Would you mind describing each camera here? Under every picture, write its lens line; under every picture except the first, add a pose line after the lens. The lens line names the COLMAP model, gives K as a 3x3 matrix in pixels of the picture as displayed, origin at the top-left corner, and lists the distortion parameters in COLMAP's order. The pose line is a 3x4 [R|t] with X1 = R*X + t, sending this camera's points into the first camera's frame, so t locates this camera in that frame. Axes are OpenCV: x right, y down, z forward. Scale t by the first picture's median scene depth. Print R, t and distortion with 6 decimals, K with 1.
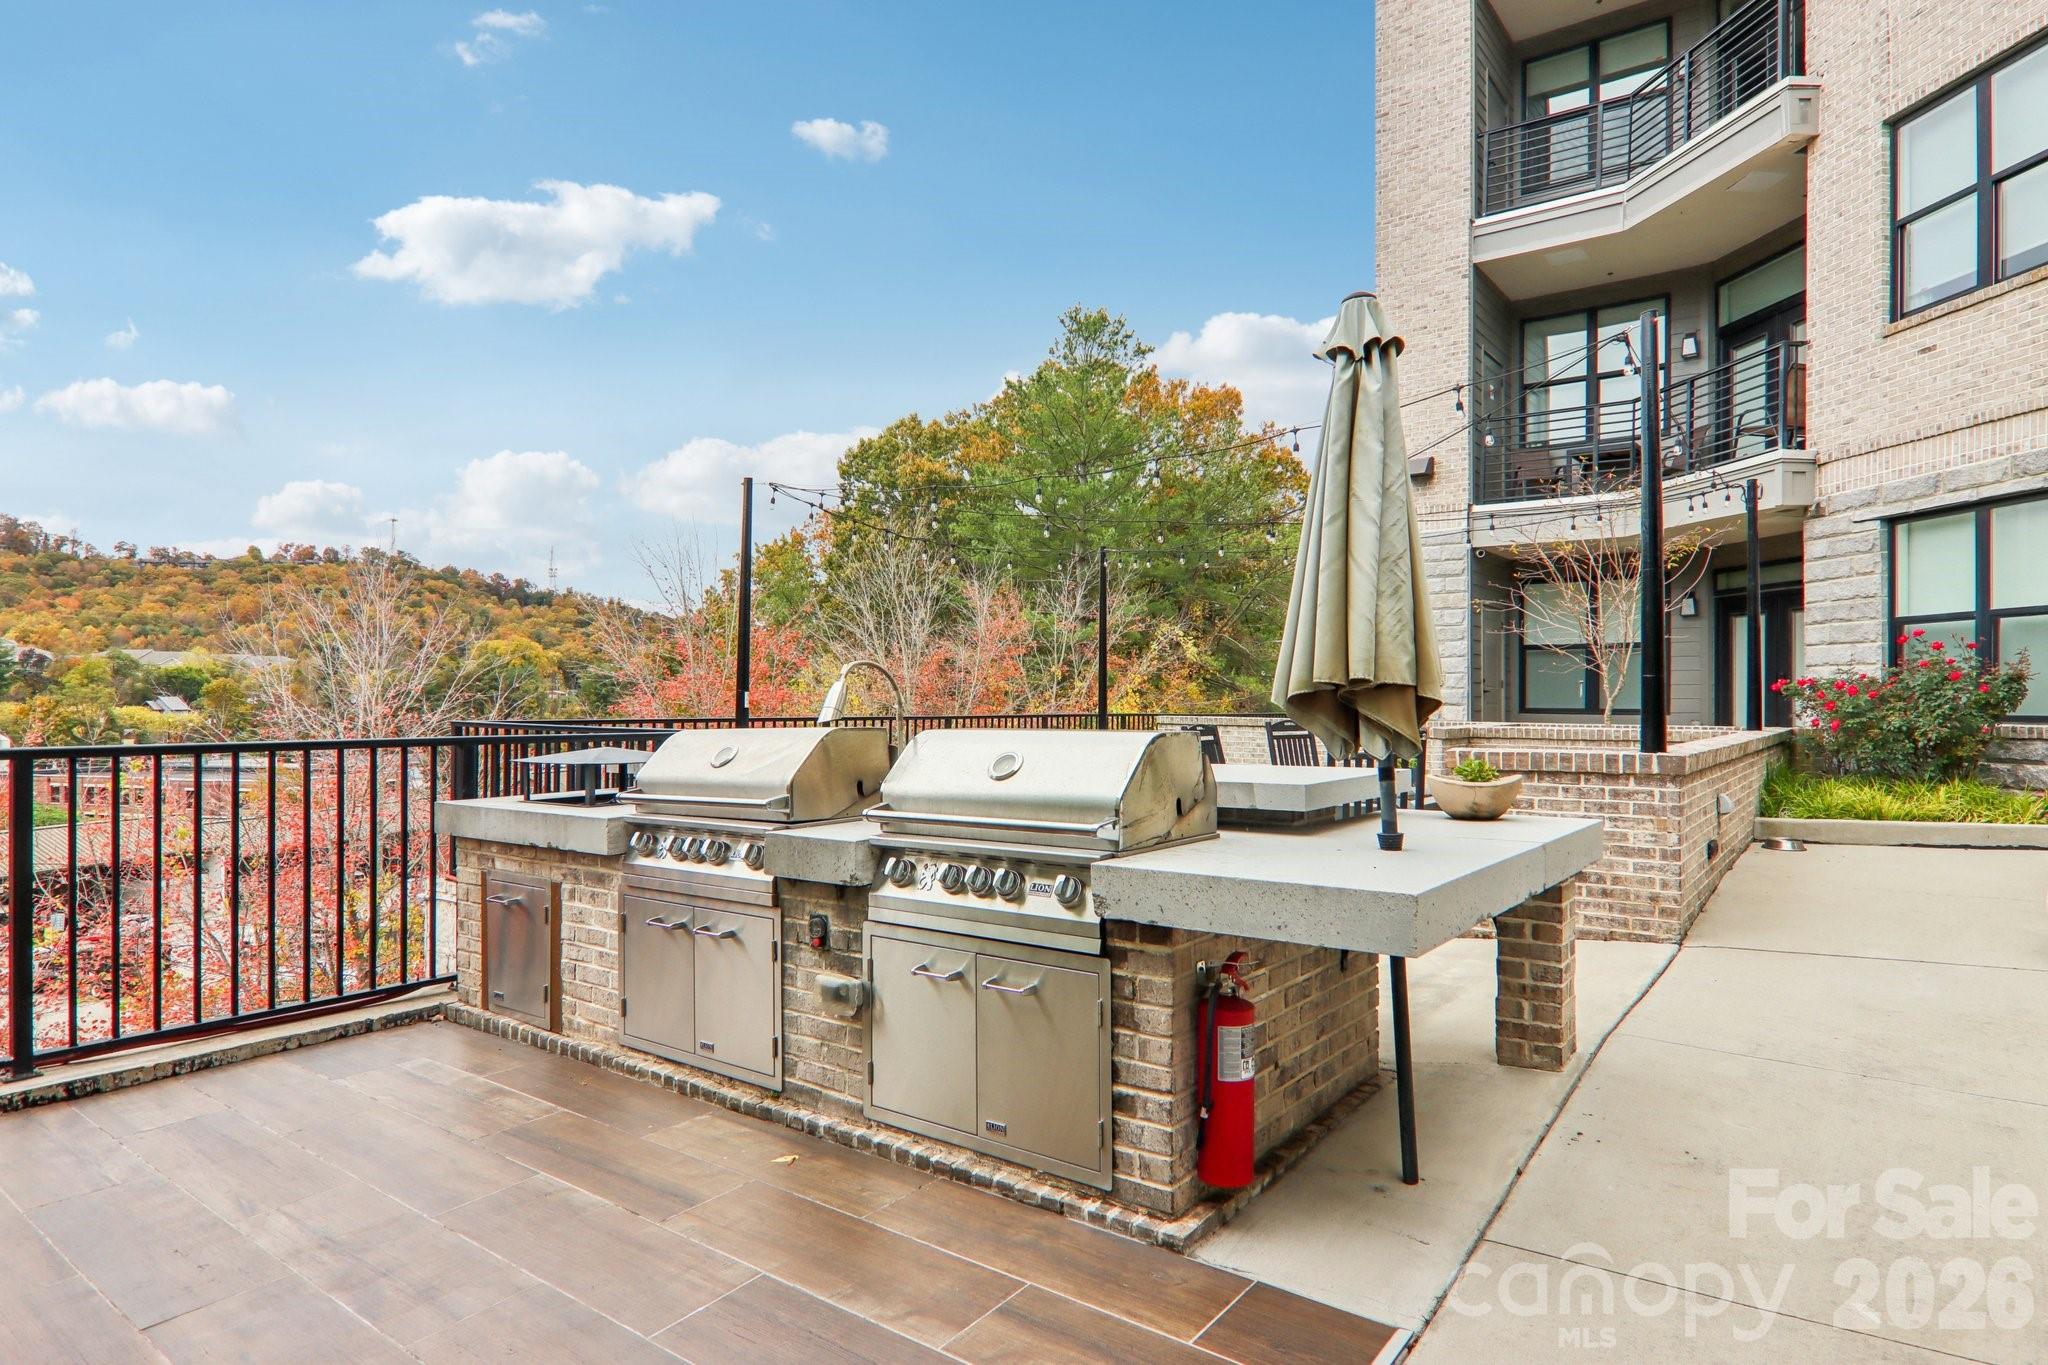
lens RADIAL K [[1126.6, 0, 1025.0], [0, 1126.6, 699.9], [0, 0, 1]] dist [0.015891, -0.013294]
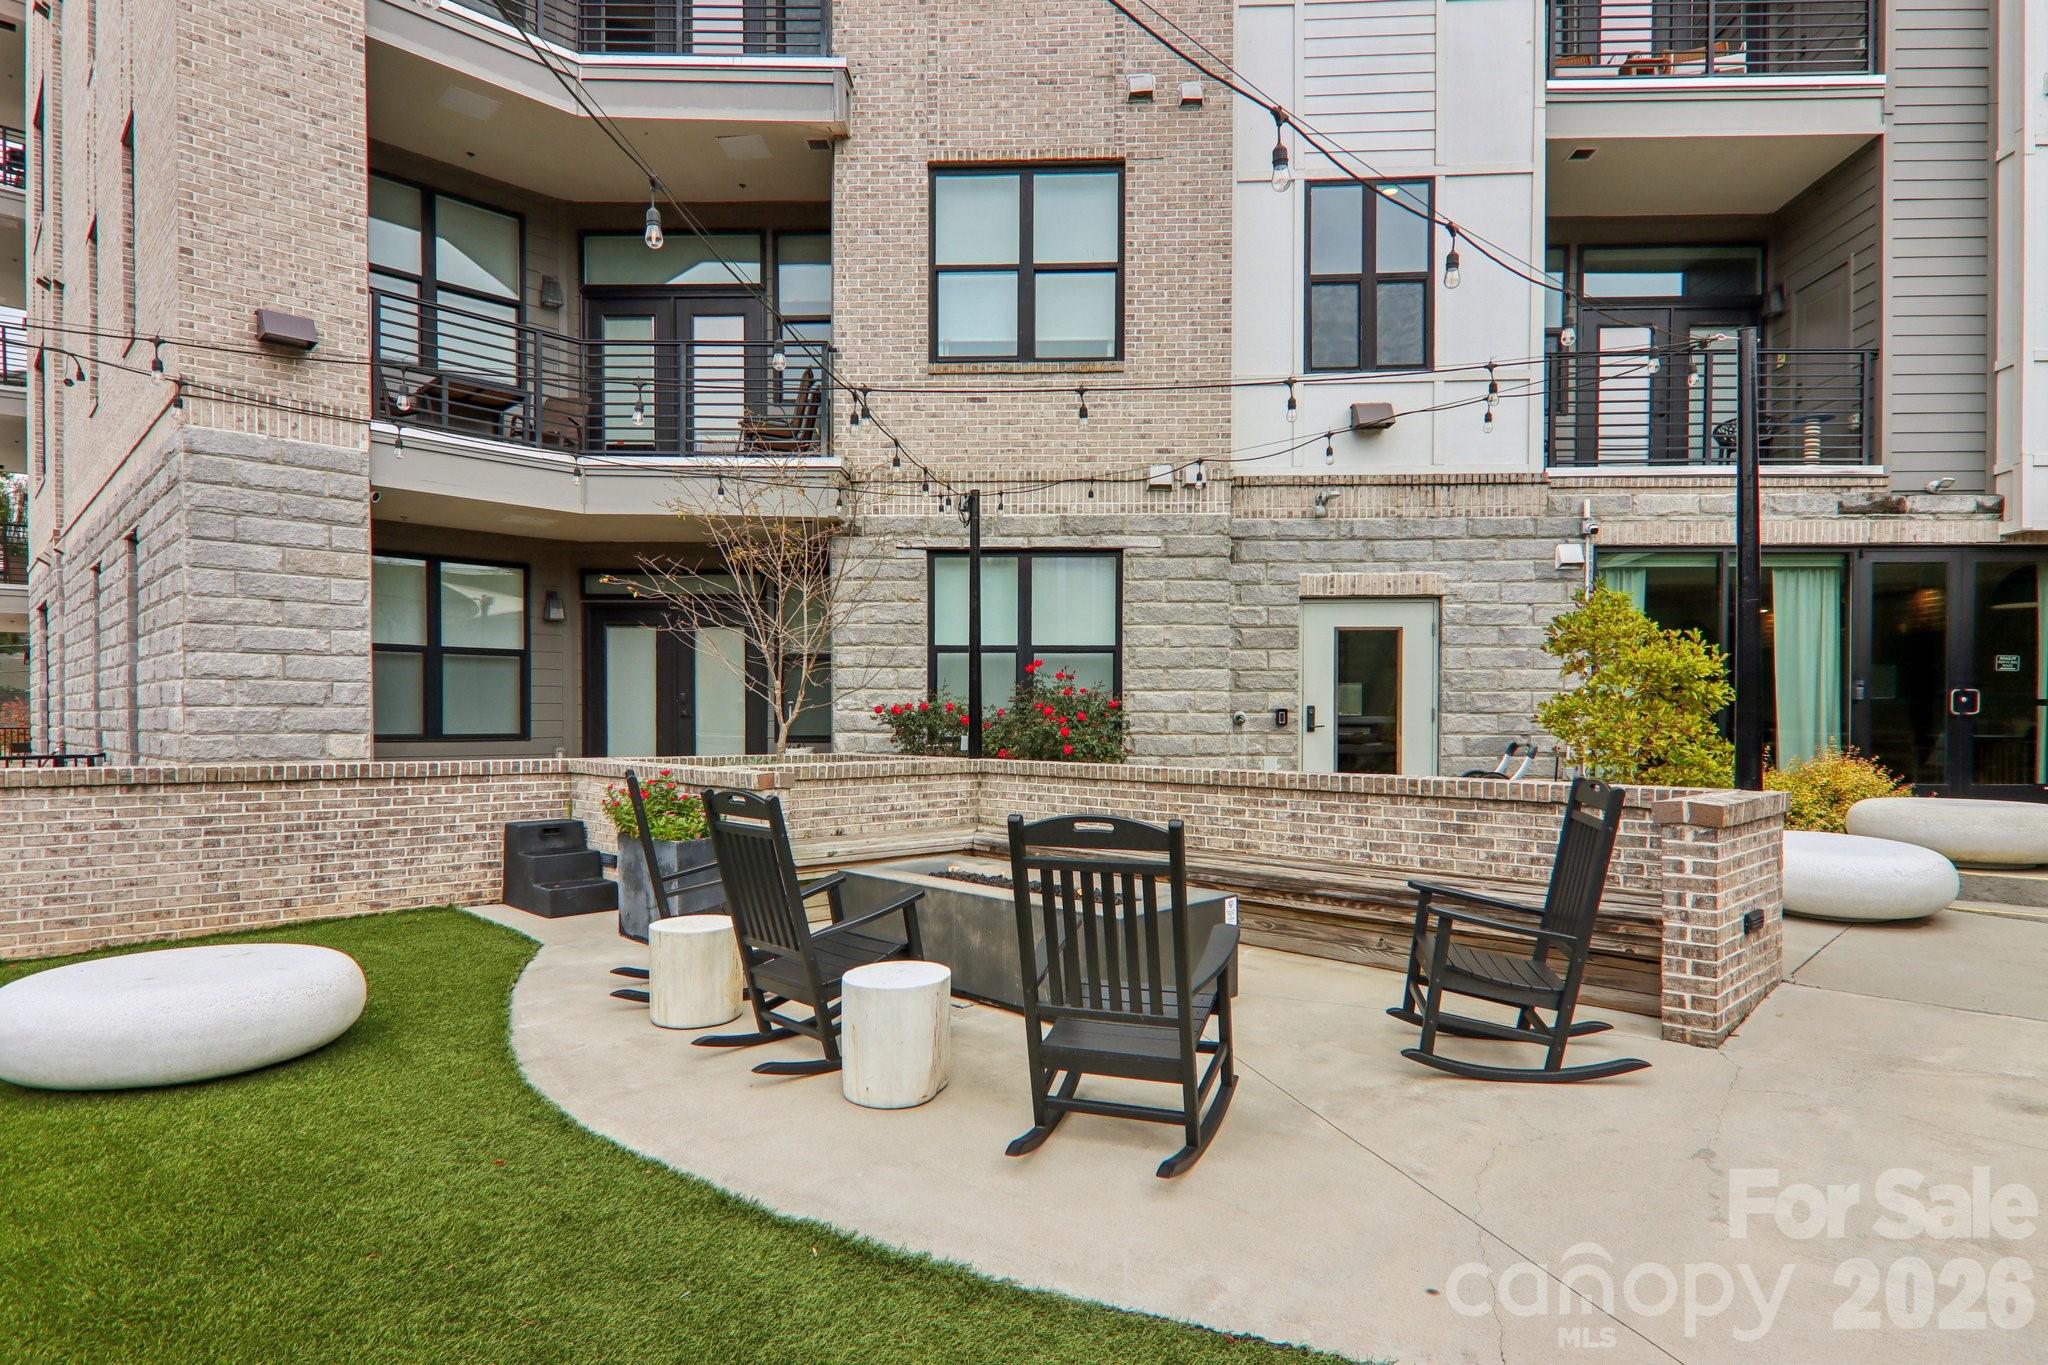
lens RADIAL K [[1126.6, 0, 1035.7], [0, 1126.6, 730.8], [0, 0, 1]] dist [0.015891, -0.013294]
pose [[0.147011, -0.013659, 0.989041, -0.177562], [-0.001281, 0.999901, 0.013999, -0.005906], [-0.989134, -0.003325, 0.146979, 0.531383]]
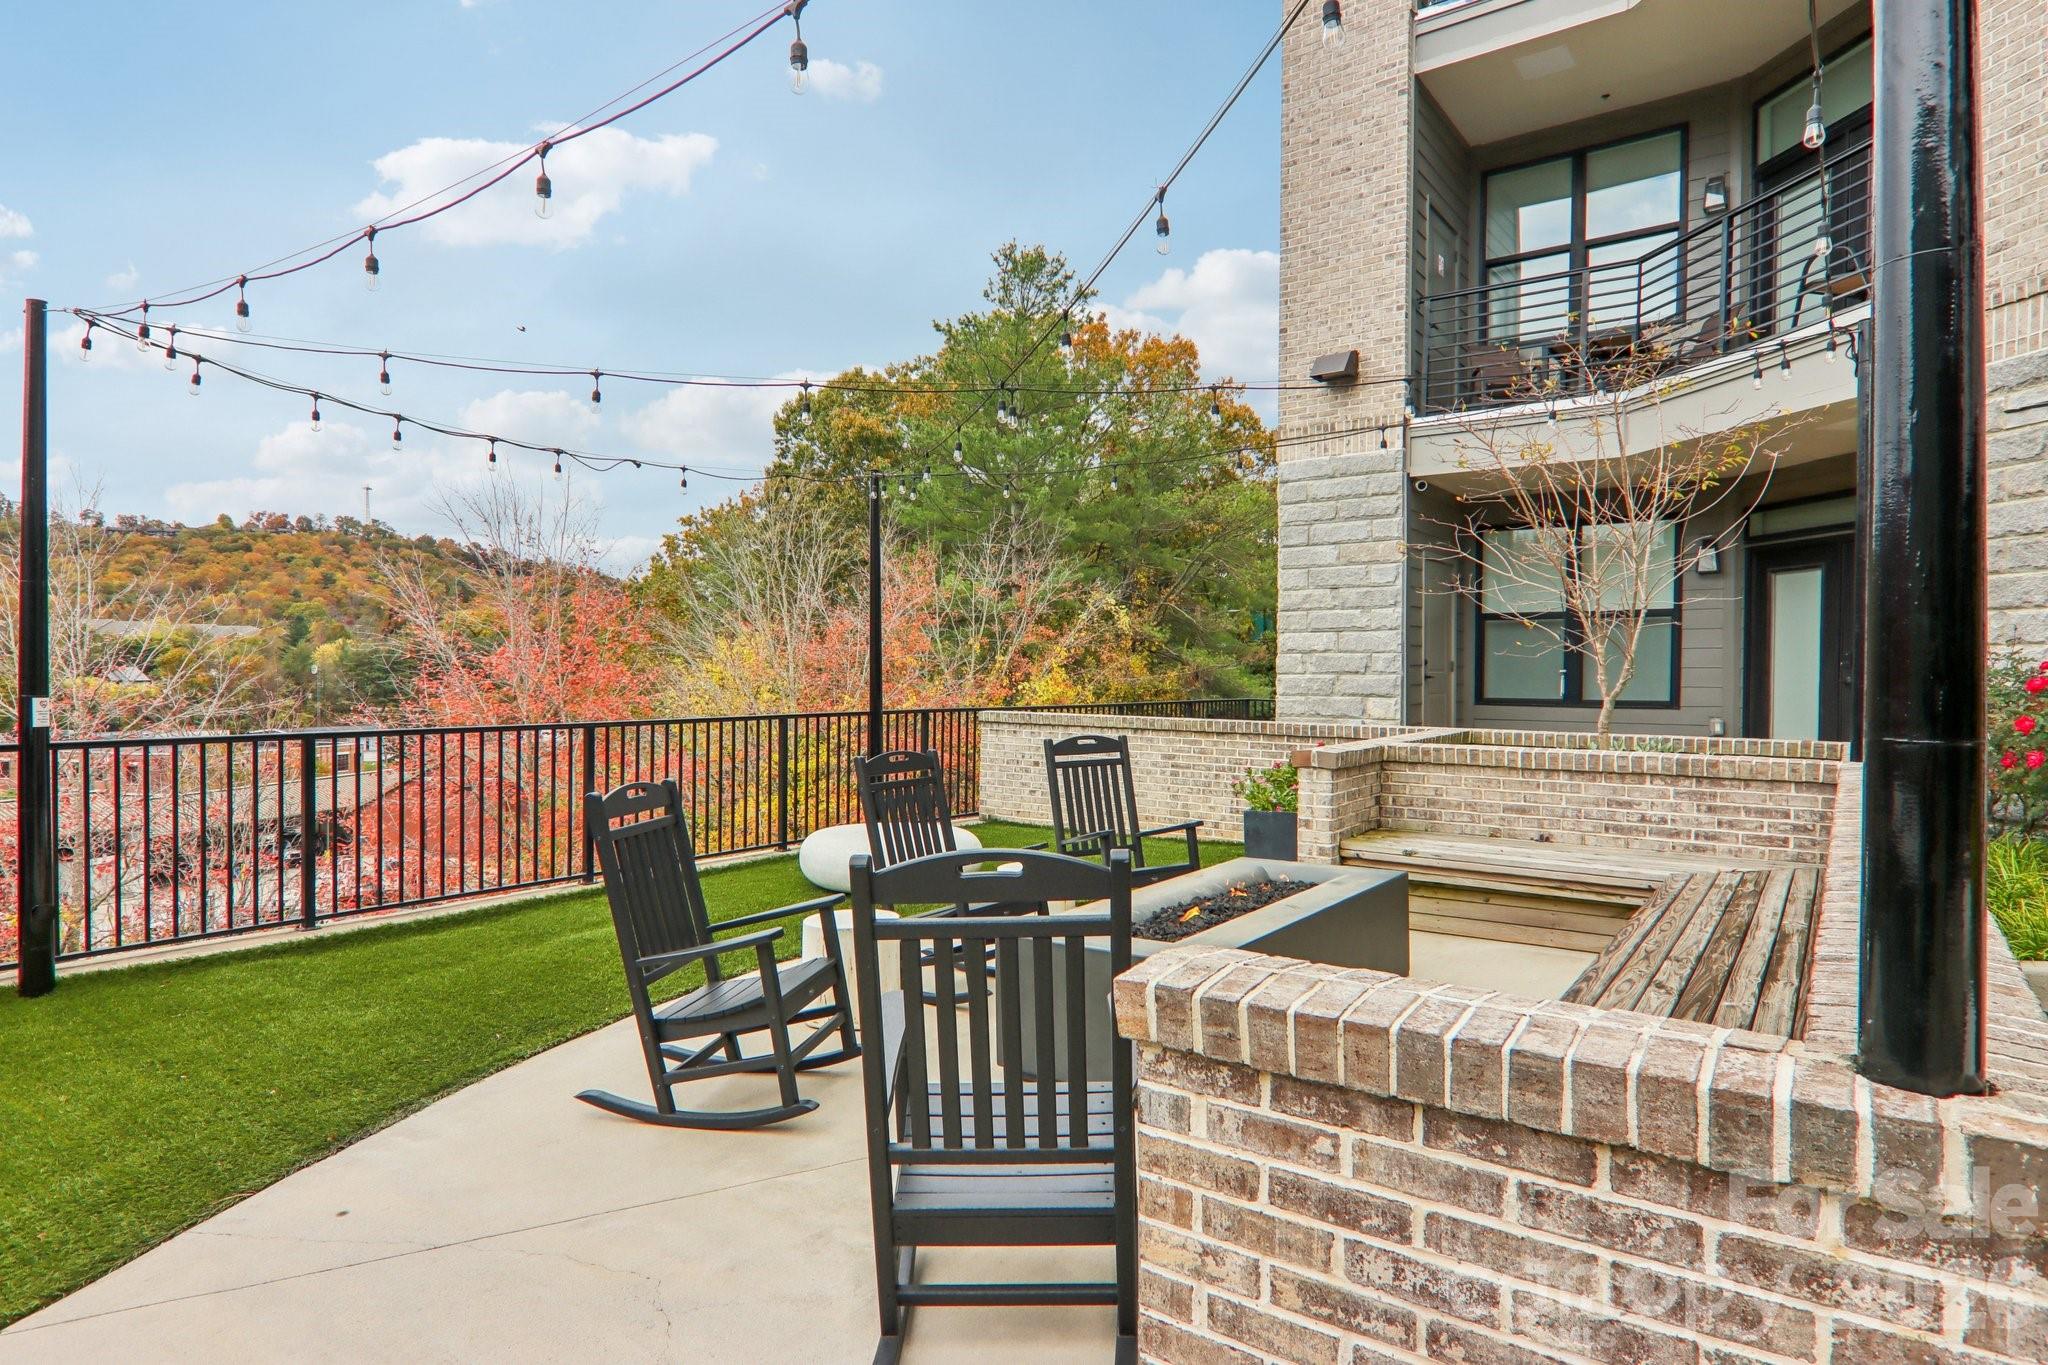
lens RADIAL K [[1126.6, 0, 1017.5], [0, 1126.6, 696.9], [0, 0, 1]] dist [0.015891, -0.013294]
pose [[0.999888, -0.000644, 0.014949, 0.136188], [0.000285, 0.999712, 0.023987, -0.012754], [-0.014960, -0.023980, 0.999600, 0.284757]]
